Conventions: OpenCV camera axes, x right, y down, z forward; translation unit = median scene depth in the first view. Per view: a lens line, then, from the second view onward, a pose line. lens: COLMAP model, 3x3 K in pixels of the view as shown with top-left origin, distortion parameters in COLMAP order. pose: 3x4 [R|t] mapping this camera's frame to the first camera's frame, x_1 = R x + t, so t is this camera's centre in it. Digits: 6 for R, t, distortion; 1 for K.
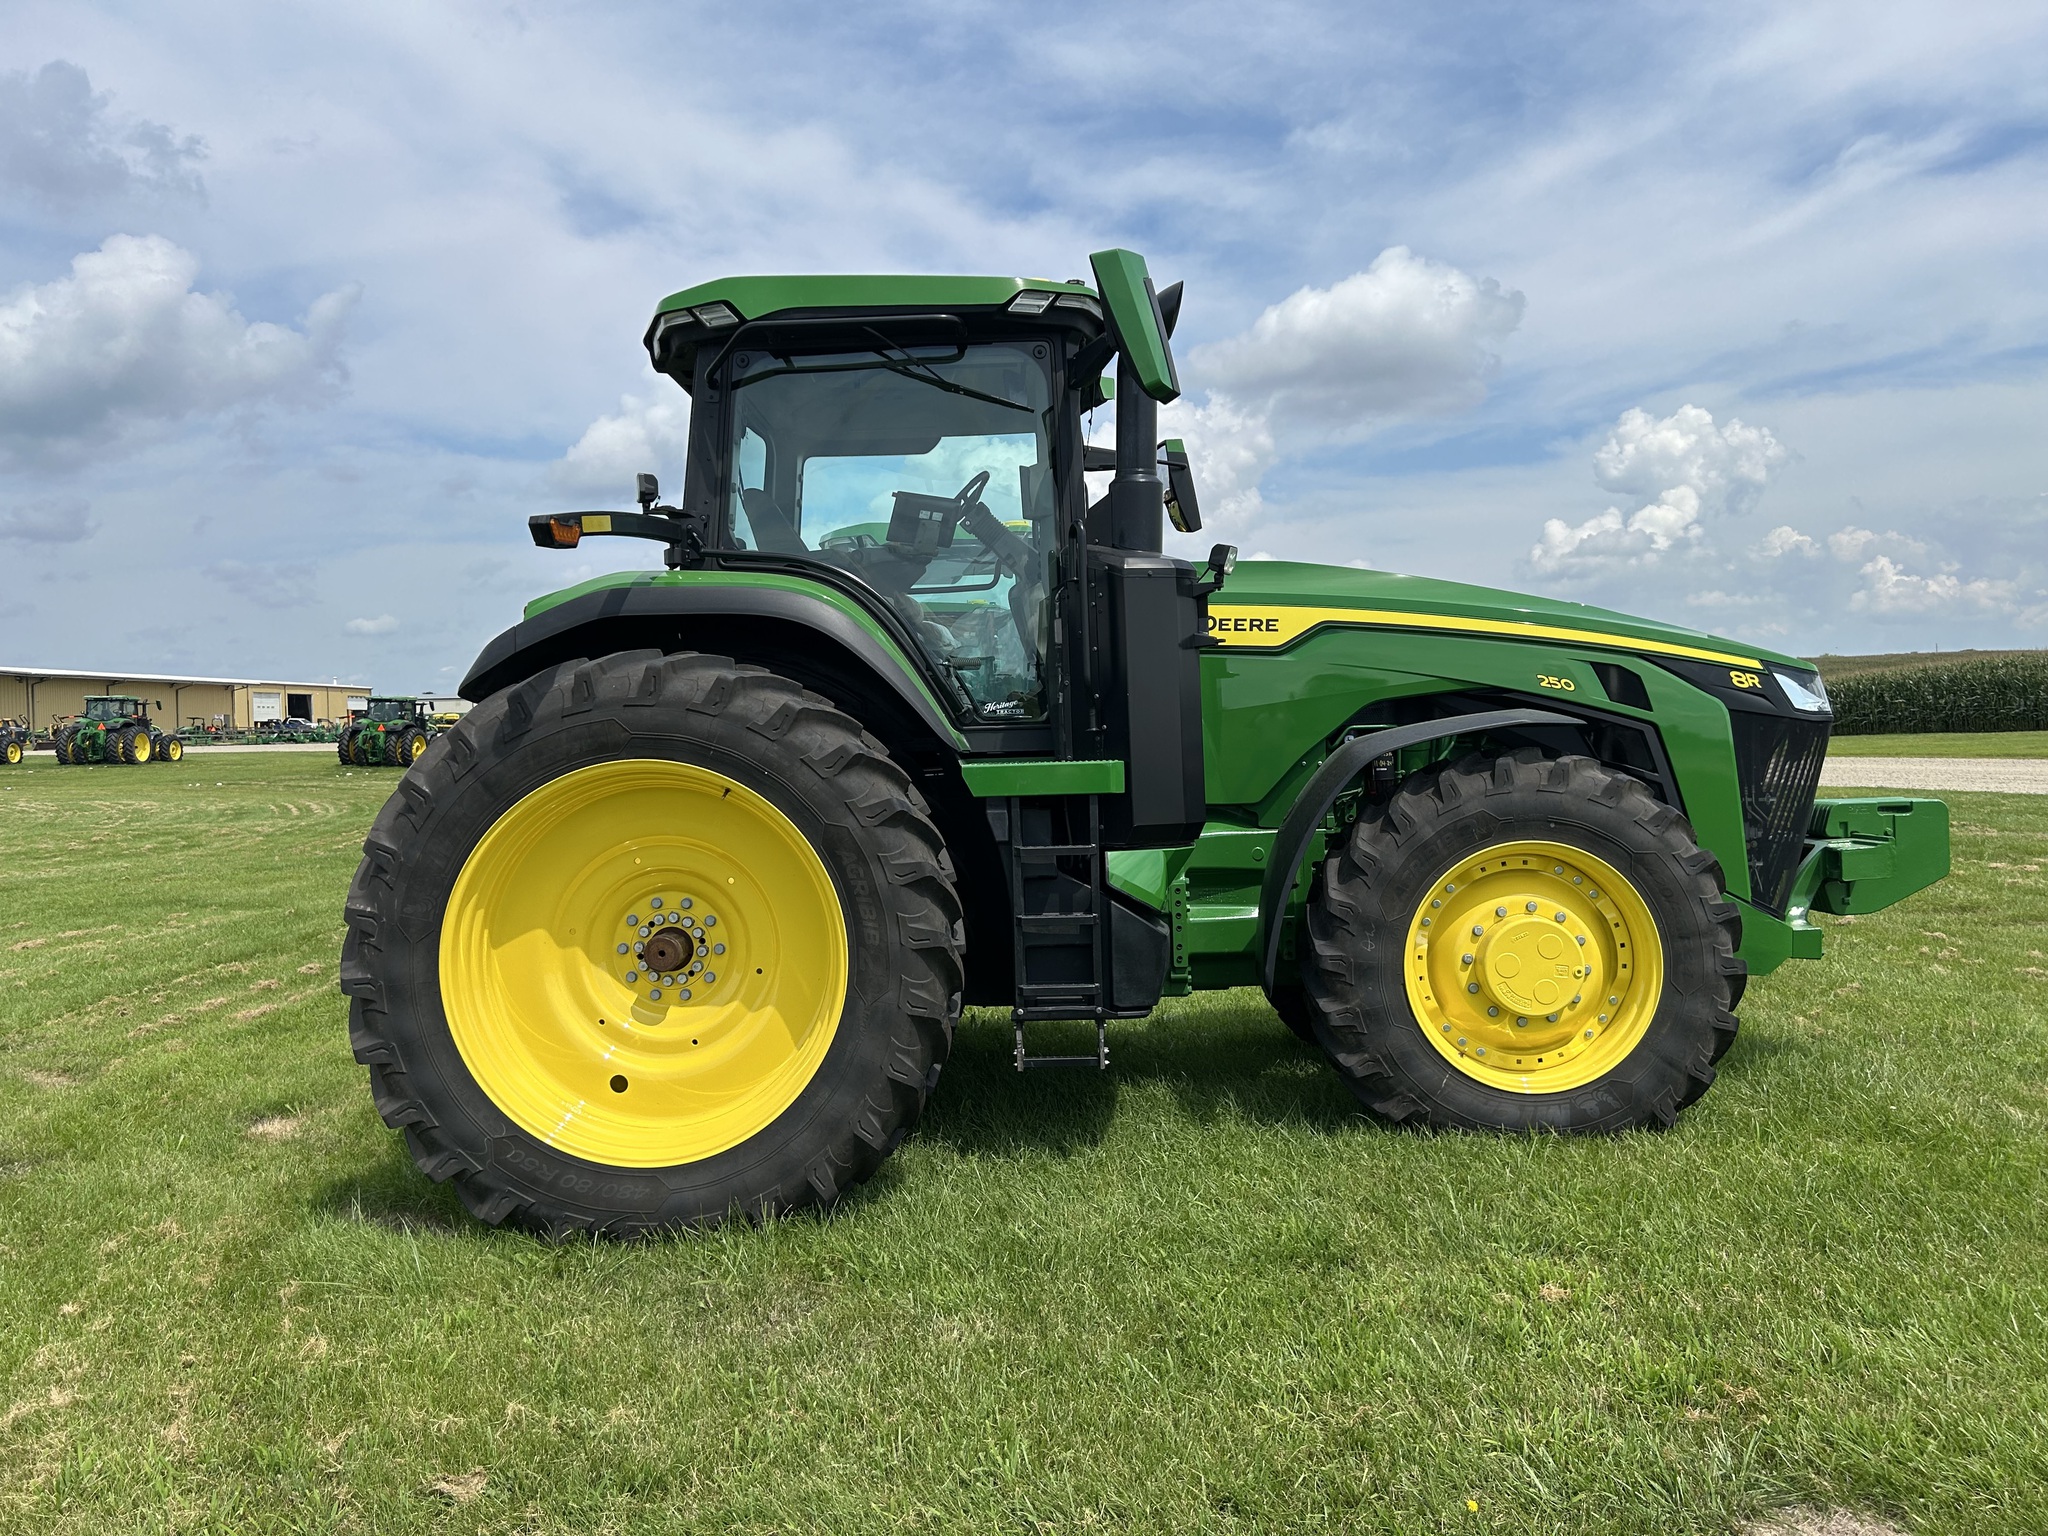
lens RADIAL K [[1514.0, 0, 1029.0], [0, 1514.0, 757.7], [0, 0, 1]] dist [0.056242, -0.062231]
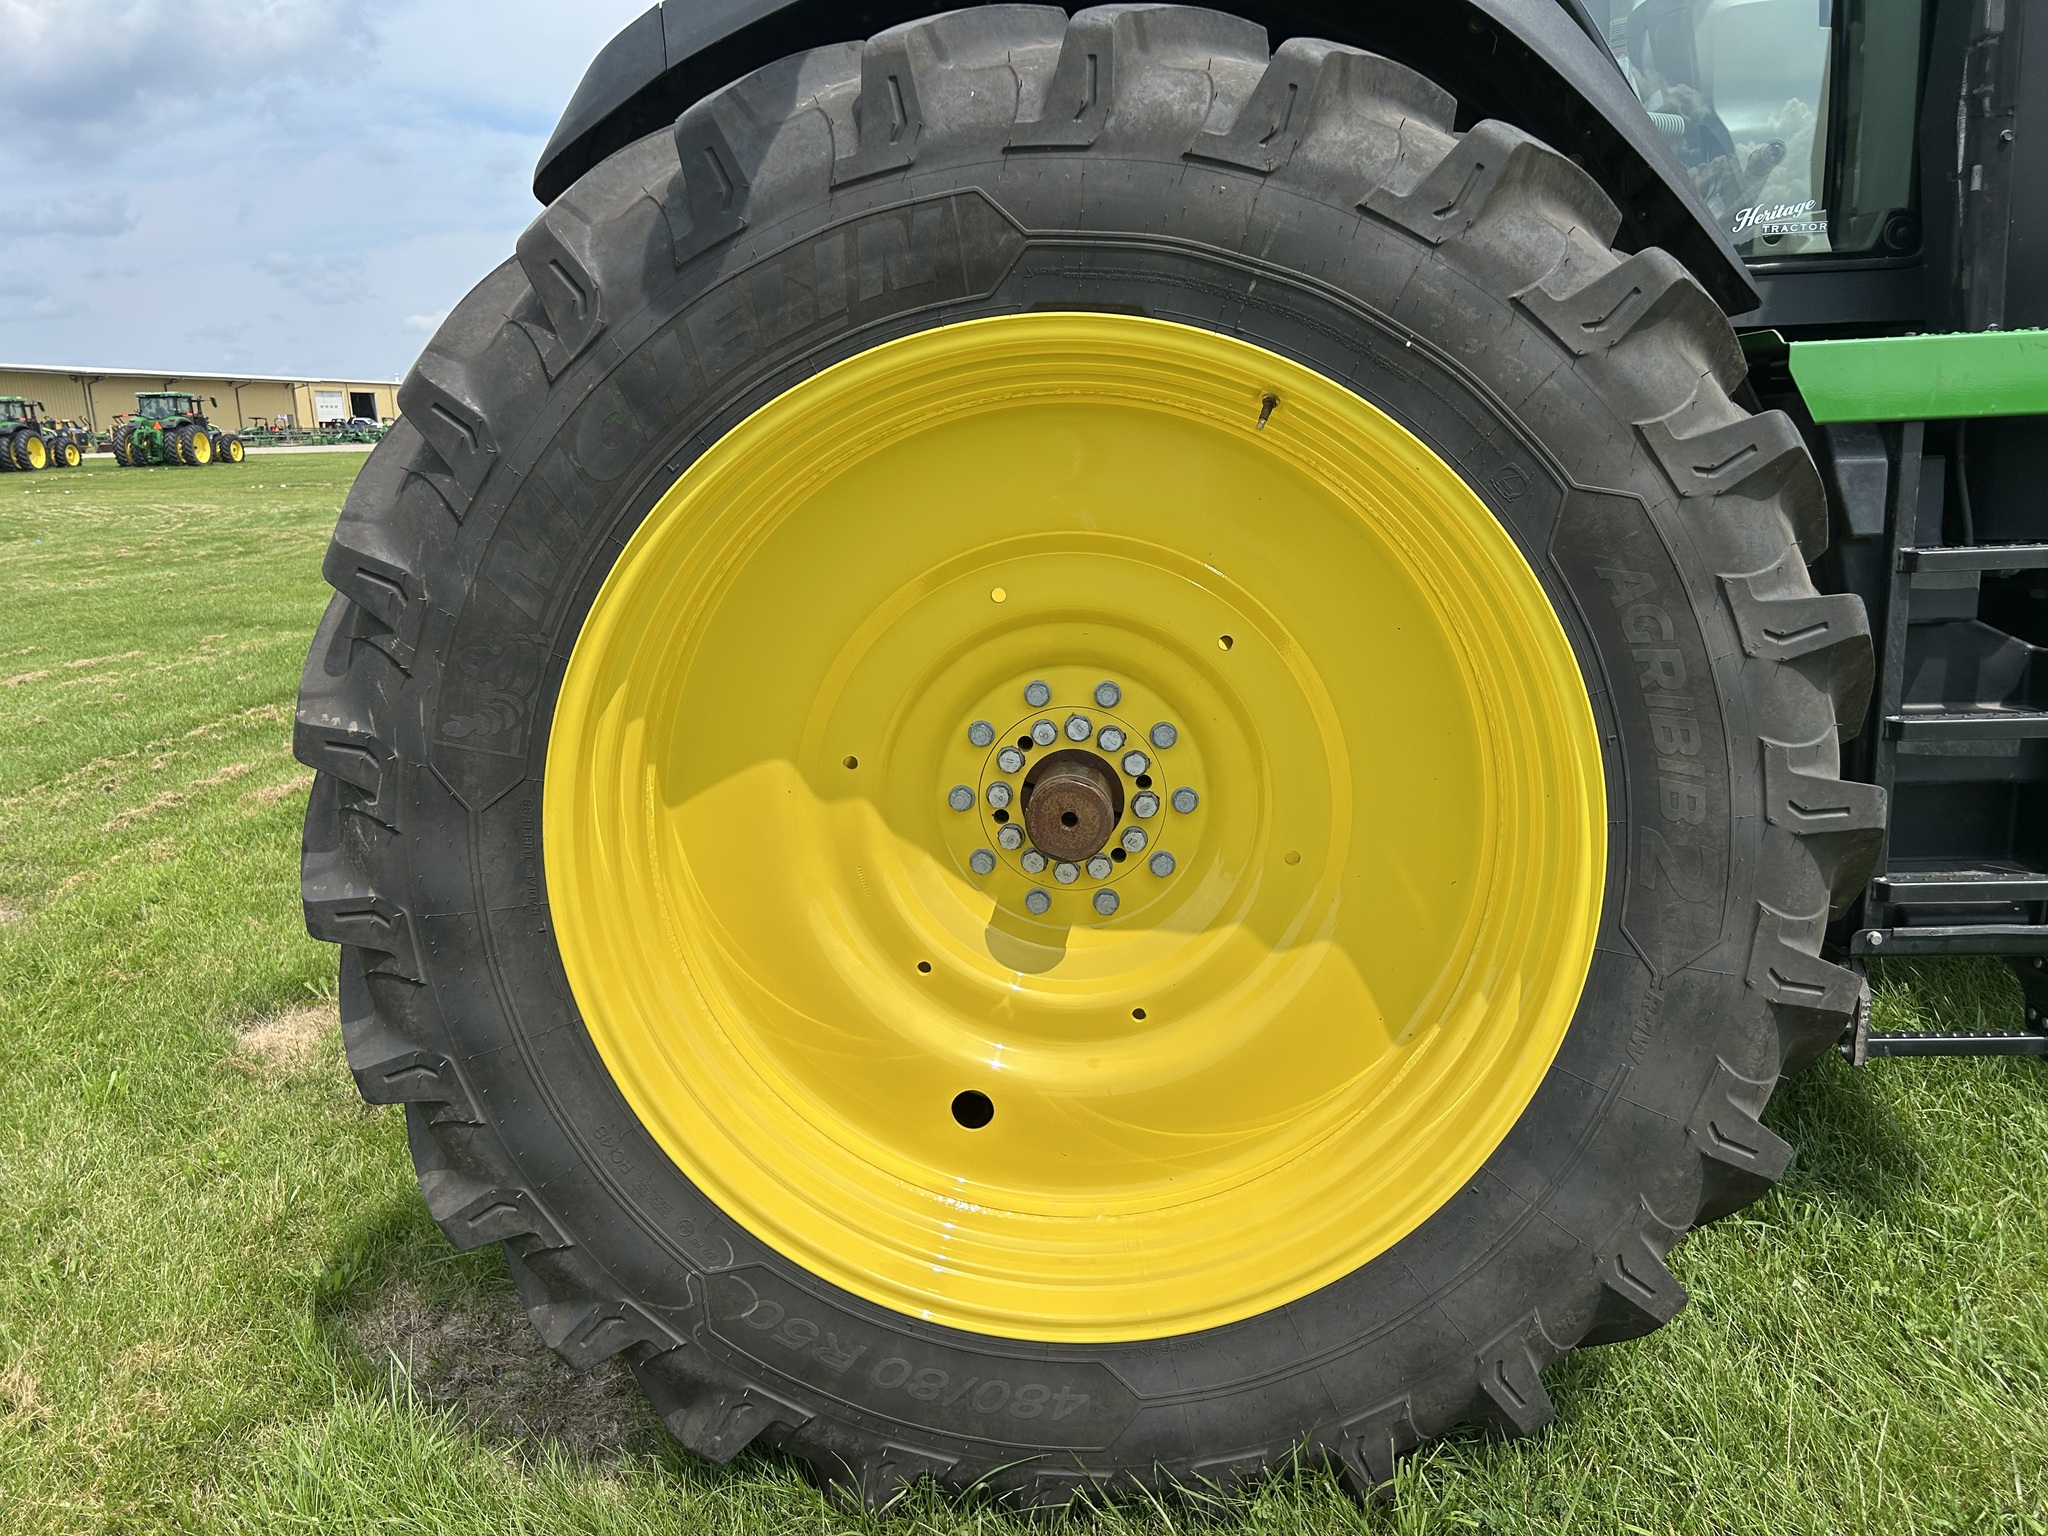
lens RADIAL K [[1514.0, 0, 1029.8], [0, 1514.0, 767.1], [0, 0, 1]] dist [0.056242, -0.062231]
pose [[0.998916, -0.003200, -0.046446, -0.244179], [0.012493, 0.979468, 0.201210, 0.033612], [0.044849, -0.201572, 0.978446, 0.628480]]
